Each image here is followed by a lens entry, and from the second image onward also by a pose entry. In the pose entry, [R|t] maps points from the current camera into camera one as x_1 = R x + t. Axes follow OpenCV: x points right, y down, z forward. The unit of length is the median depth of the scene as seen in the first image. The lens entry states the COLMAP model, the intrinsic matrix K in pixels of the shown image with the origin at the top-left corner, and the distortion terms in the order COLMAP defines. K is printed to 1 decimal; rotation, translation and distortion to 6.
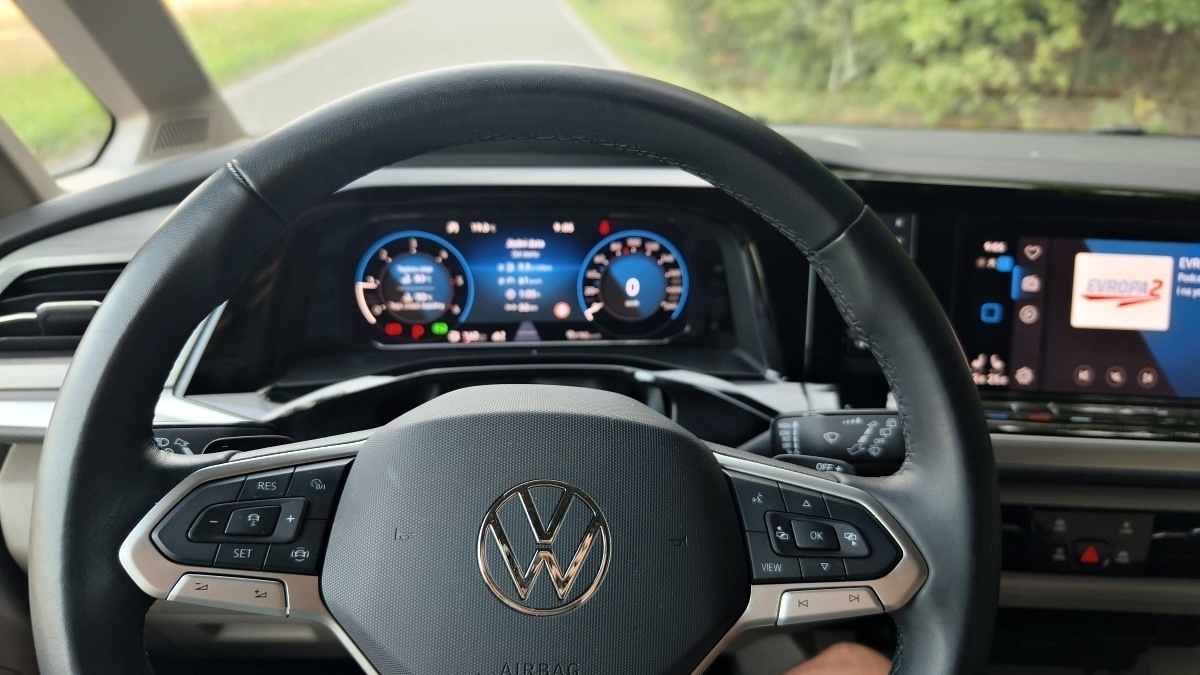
lens RADIAL K [[833.3, 0, 600.0], [0, 833.3, 337.5], [0, 0, 1]] dist [0.002820, -0.040926]
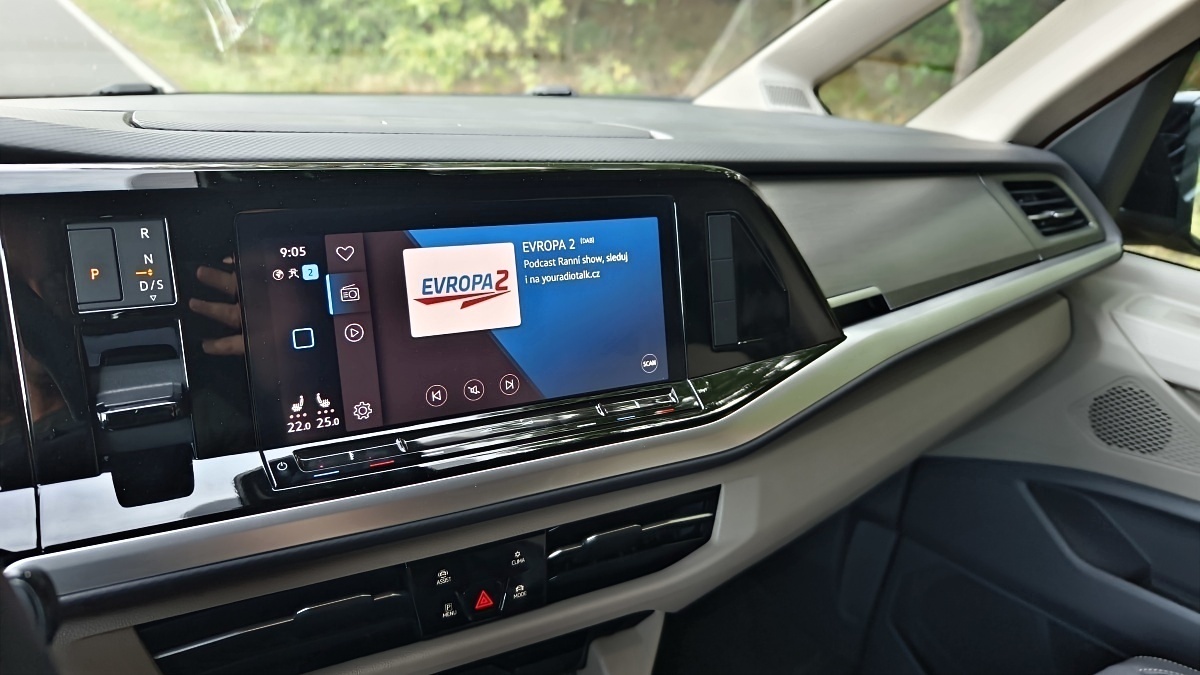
lens RADIAL K [[833.3, 0, 600.0], [0, 833.3, 337.5], [0, 0, 1]] dist [0.002820, -0.040926]
pose [[0.861179, -0.151978, 0.485050, 0.320194], [0.133449, 0.988382, 0.072752, -0.047583], [-0.490471, 0.002077, 0.871455, 0.198551]]
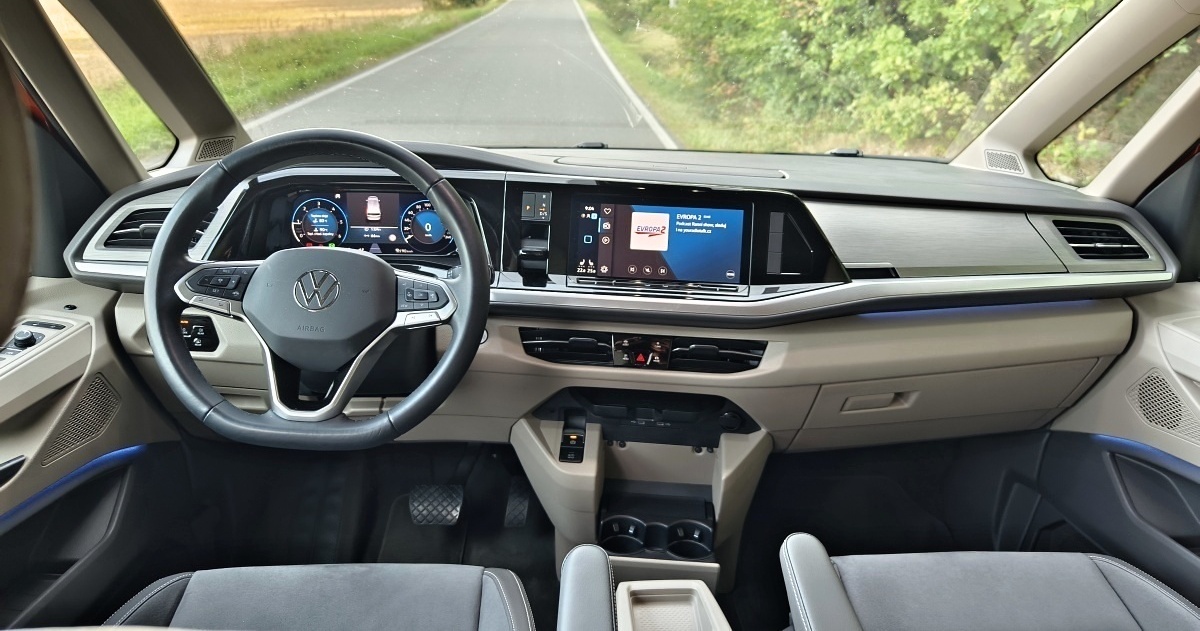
lens RADIAL K [[789.1, 0, 612.6], [0, 789.1, 281.6], [0, 0, 1]] dist [-0.000754, -0.000898]
pose [[0.999798, 0.016036, -0.012150, 0.533674], [-0.016919, 0.996927, -0.076484, 0.218711], [0.010886, 0.076674, 0.996997, -0.938501]]
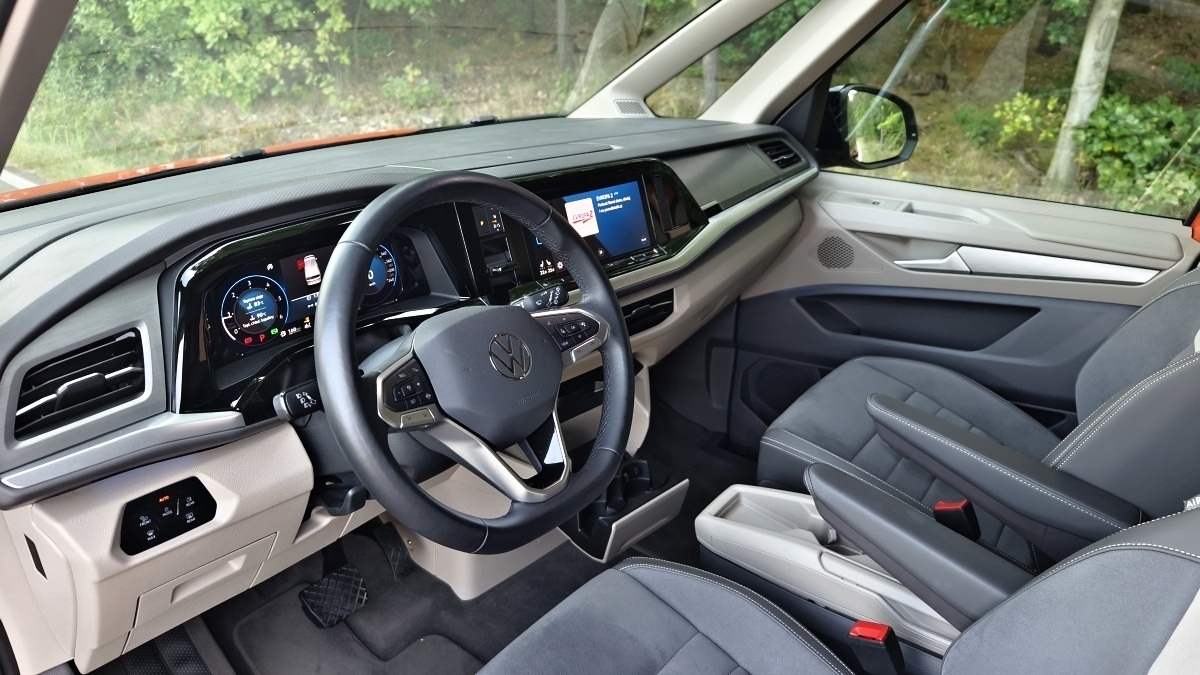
lens RADIAL K [[790.4, 0, 600.0], [0, 790.4, 337.5], [0, 0, 1]] dist [-0.002675, -0.004658]
pose [[0.689522, -0.310328, 0.654412, -0.765052], [0.284637, 0.946962, 0.149149, -0.048591], [-0.665988, 0.083429, 0.741282, -0.531136]]
